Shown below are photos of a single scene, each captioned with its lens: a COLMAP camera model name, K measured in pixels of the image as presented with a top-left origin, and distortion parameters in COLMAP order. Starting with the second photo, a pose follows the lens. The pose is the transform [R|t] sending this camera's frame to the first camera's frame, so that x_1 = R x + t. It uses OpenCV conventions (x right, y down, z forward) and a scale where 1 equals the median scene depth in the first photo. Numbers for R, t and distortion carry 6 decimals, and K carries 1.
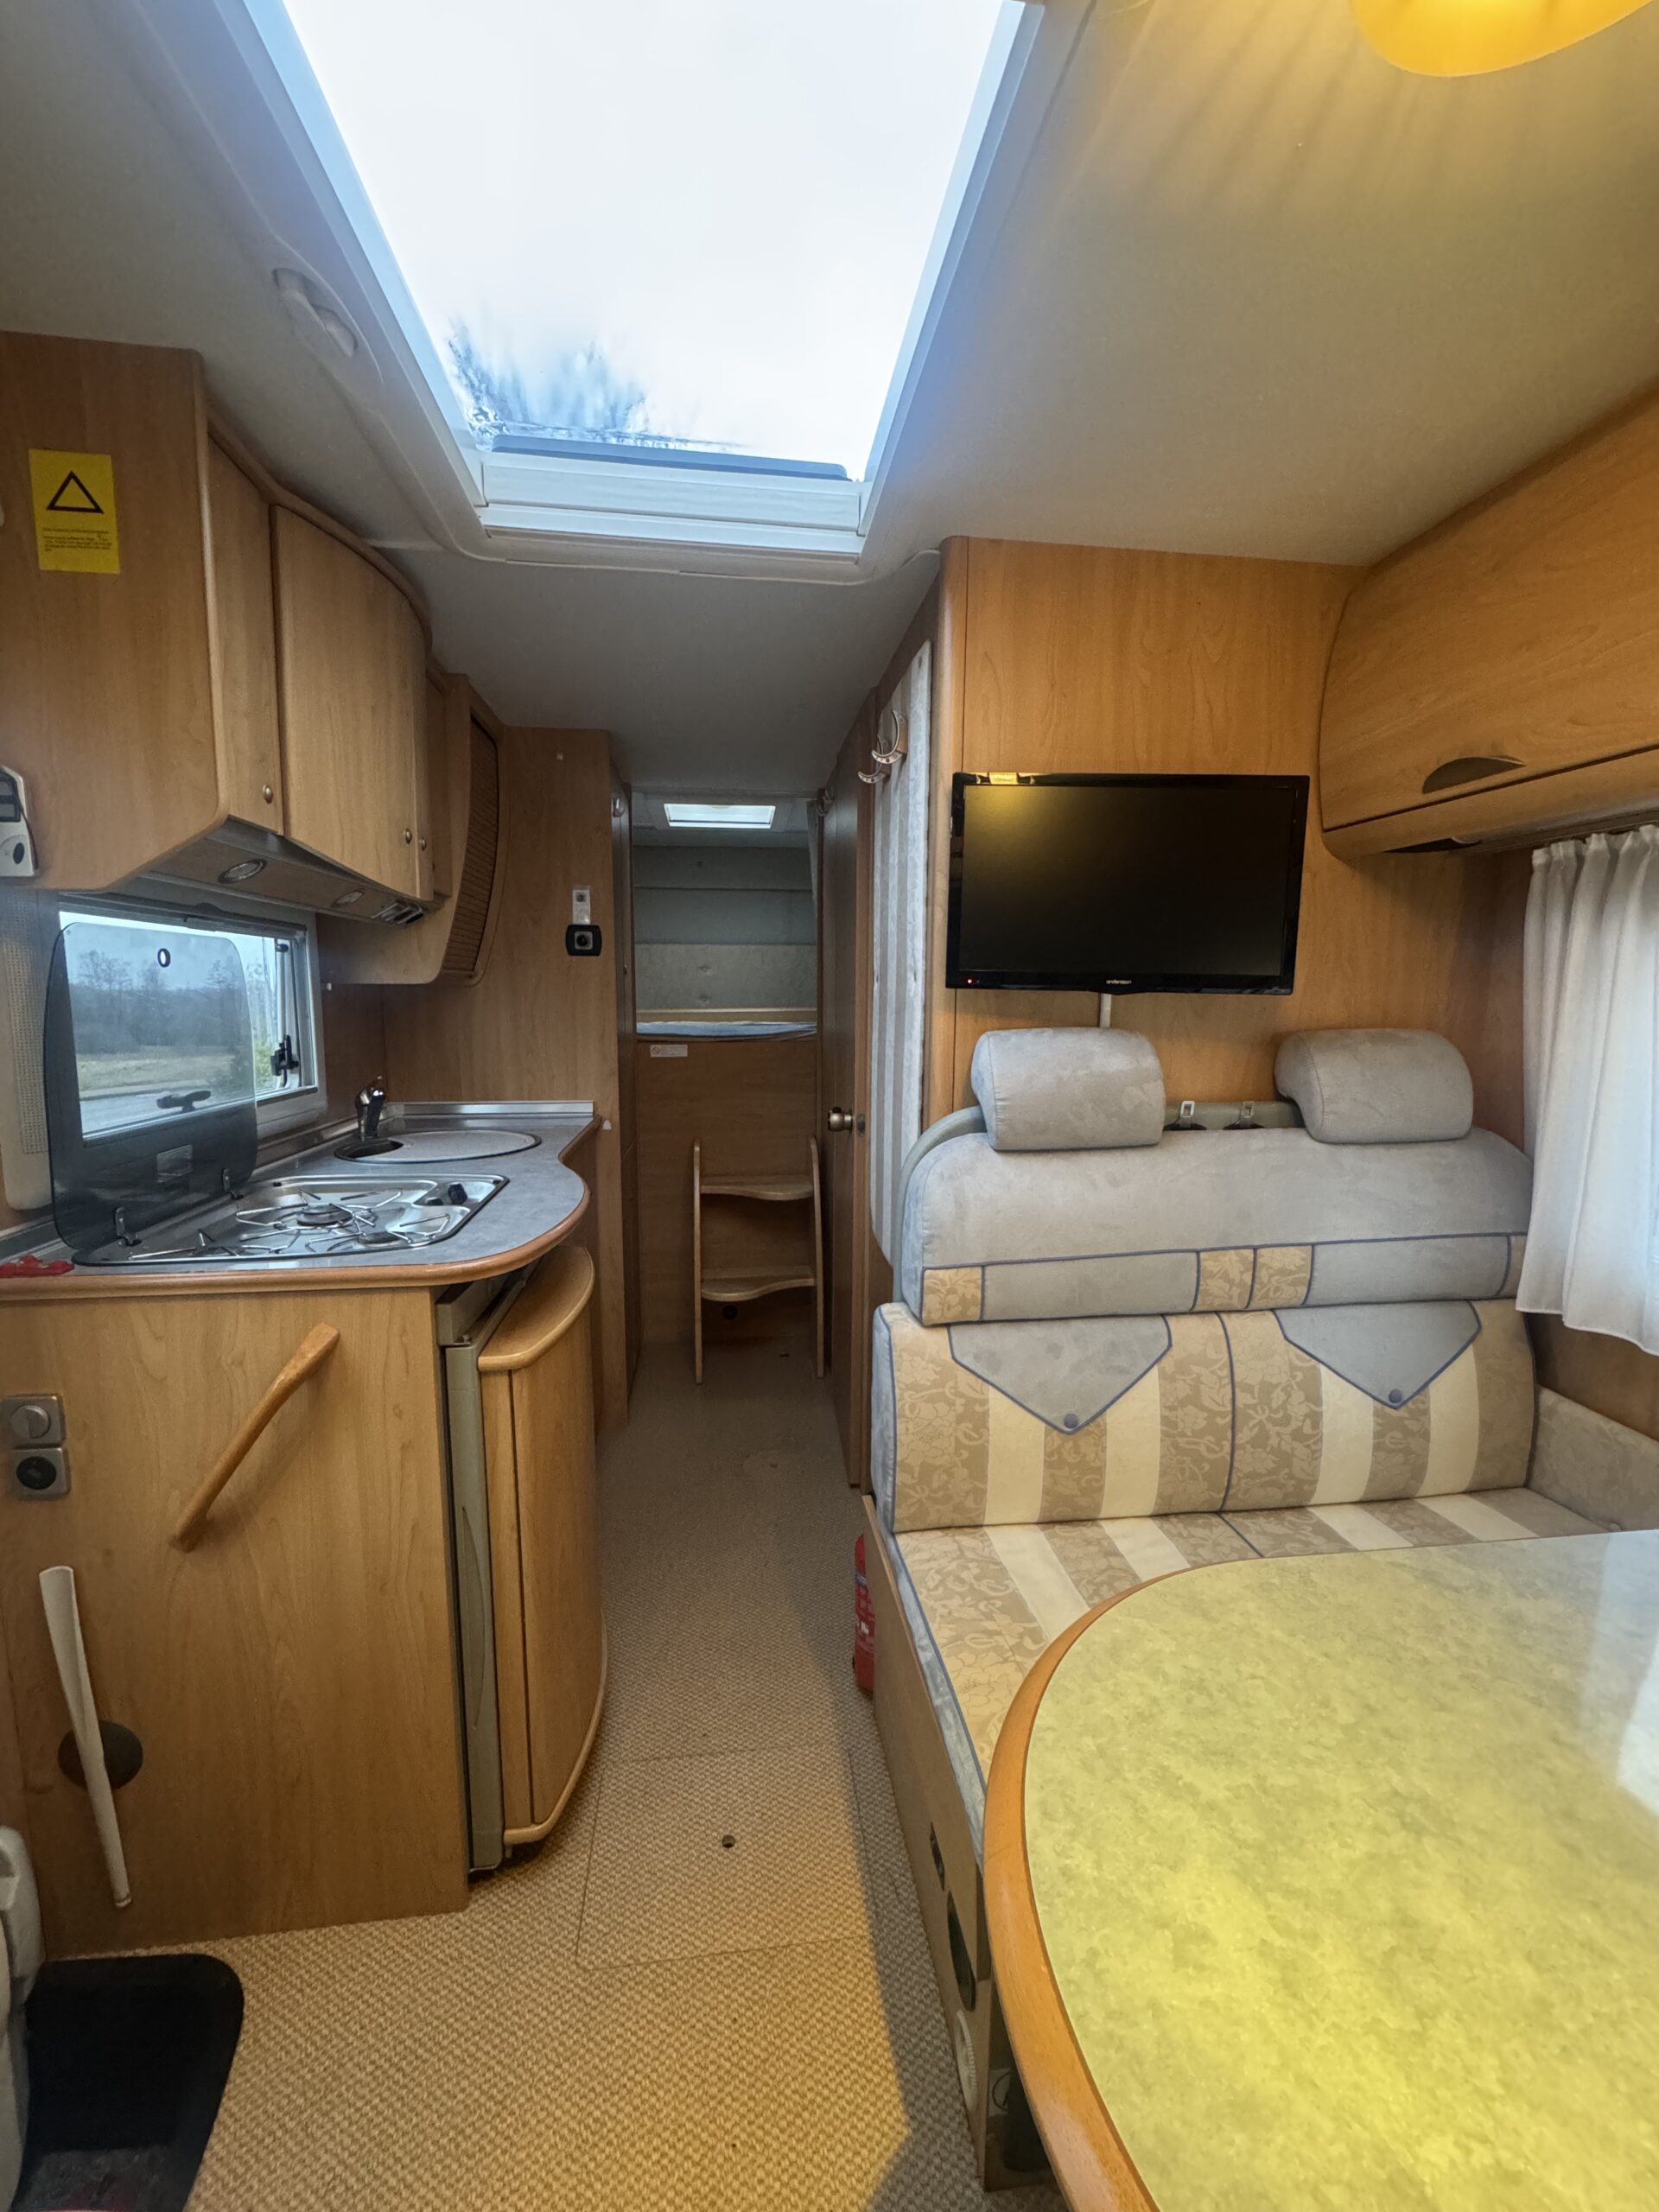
lens RADIAL K [[886.7, 0, 824.6], [0, 886.7, 1106.3], [0, 0, 1]] dist [-0.000941, 0.001317]
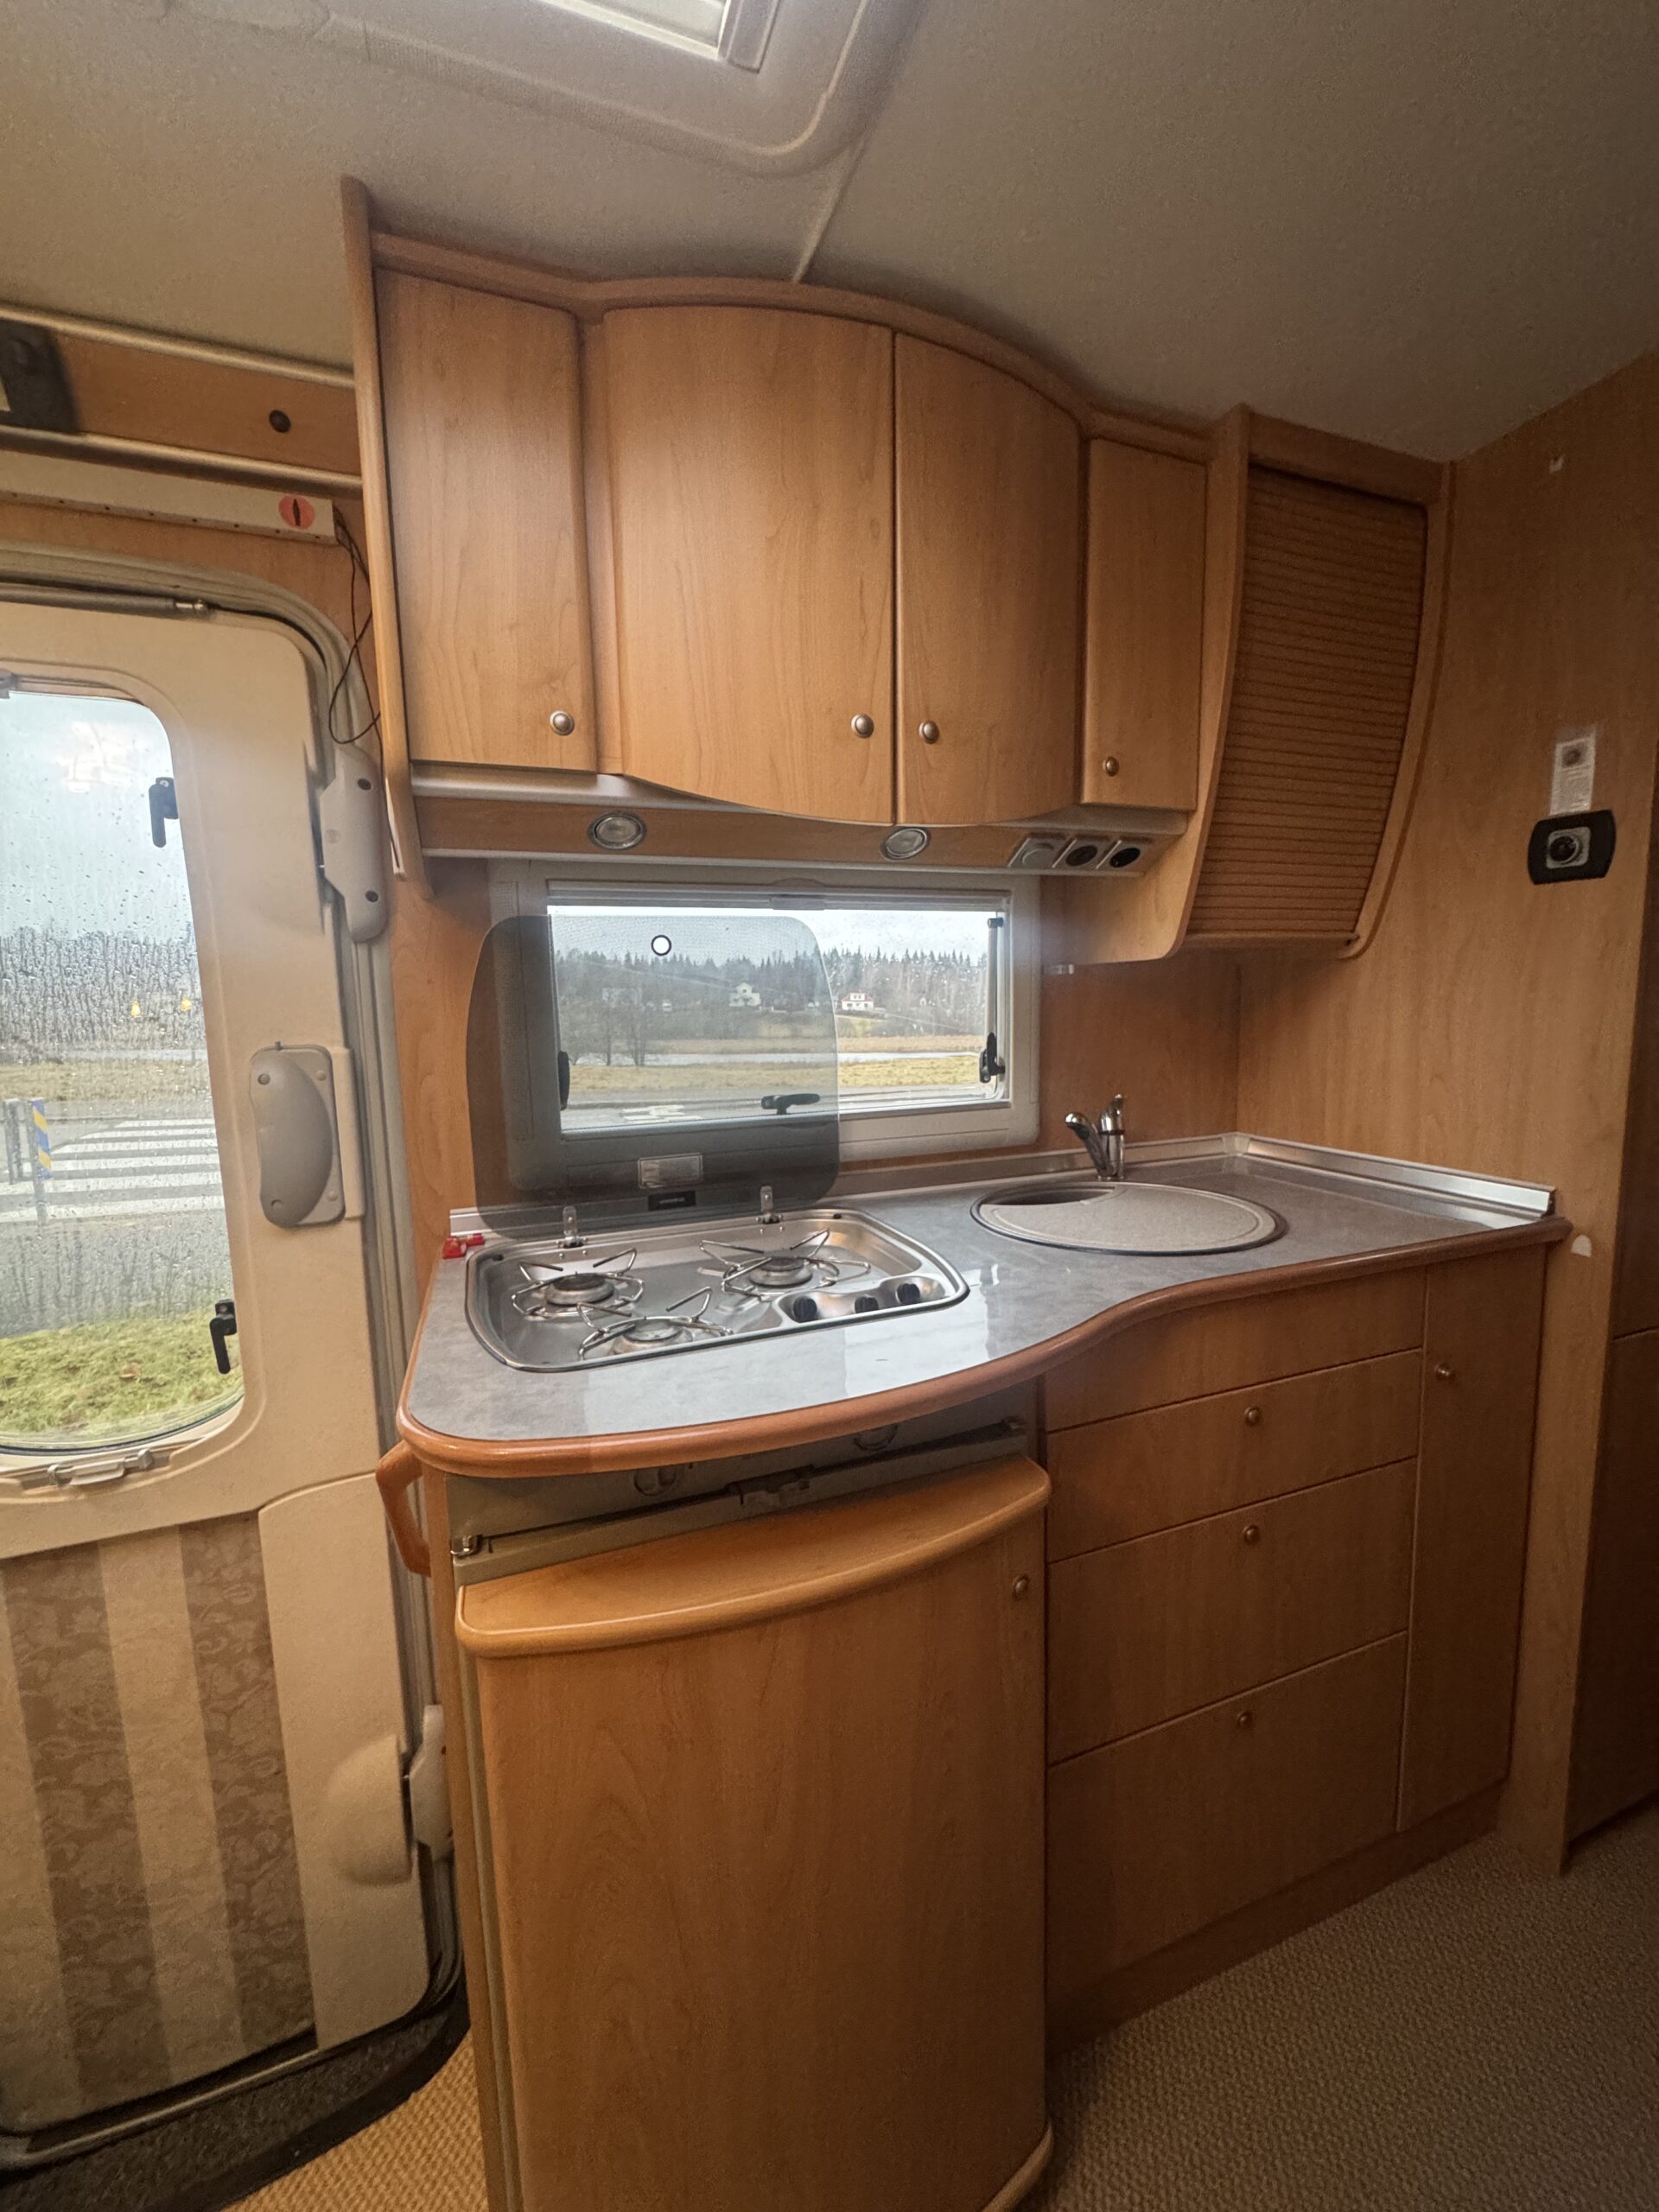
lens RADIAL K [[886.7, 0, 832.3], [0, 886.7, 1103.8], [0, 0, 1]] dist [-0.000941, 0.001317]
pose [[0.241275, 0.110194, -0.964180, 0.102609], [-0.097503, 0.991258, 0.088890, -0.057029], [0.965546, 0.072563, 0.249910, 0.519543]]
